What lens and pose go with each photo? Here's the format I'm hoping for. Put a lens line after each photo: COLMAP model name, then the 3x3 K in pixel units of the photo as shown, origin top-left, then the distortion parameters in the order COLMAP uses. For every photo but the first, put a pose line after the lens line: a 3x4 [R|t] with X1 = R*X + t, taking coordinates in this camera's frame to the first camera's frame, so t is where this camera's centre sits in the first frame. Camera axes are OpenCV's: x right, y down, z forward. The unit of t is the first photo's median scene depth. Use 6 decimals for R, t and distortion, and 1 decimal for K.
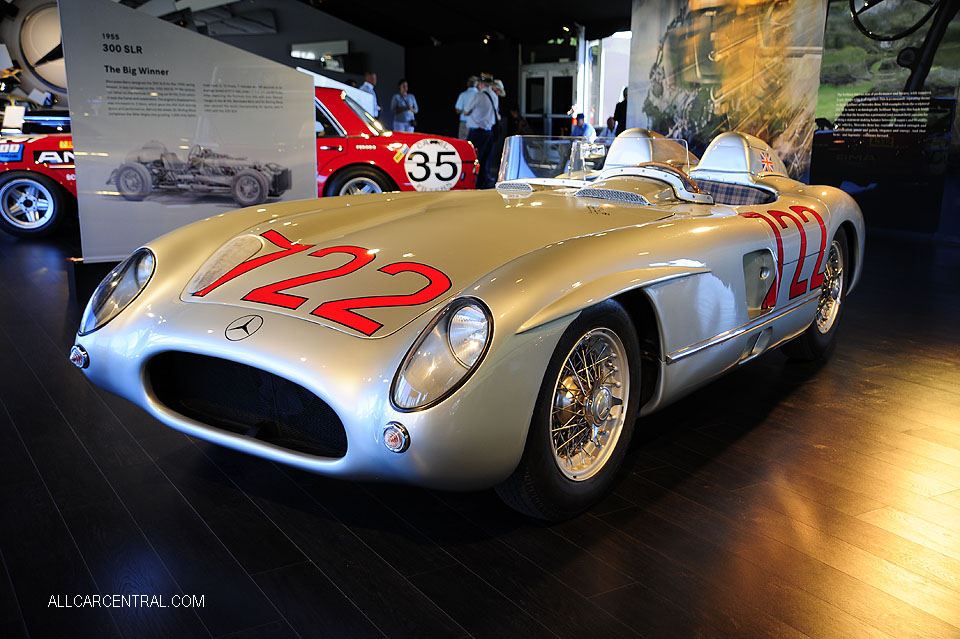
lens RADIAL K [[960.9, 0, 480.0], [0, 960.9, 319.5], [0, 0, 1]] dist [0.049208, 0.022882]
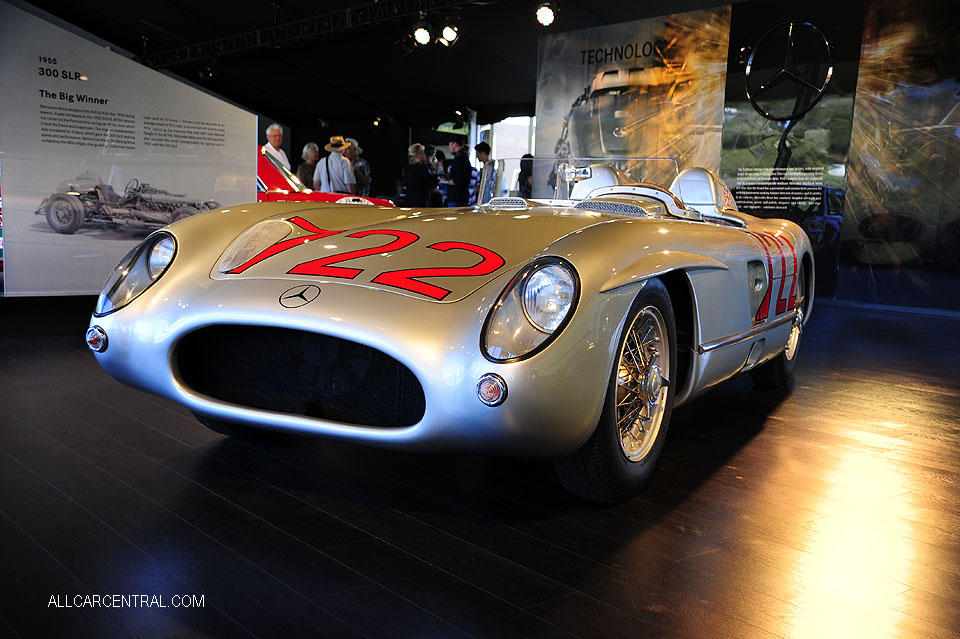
lens RADIAL K [[974.0, 0, 480.0], [0, 974.0, 319.5], [0, 0, 1]] dist [0.023829, 0.167813]
pose [[0.990353, 0.009703, 0.138224, -0.088715], [0.004052, 0.995091, -0.098885, 0.056278], [-0.138505, 0.098491, 0.985452, 0.011560]]
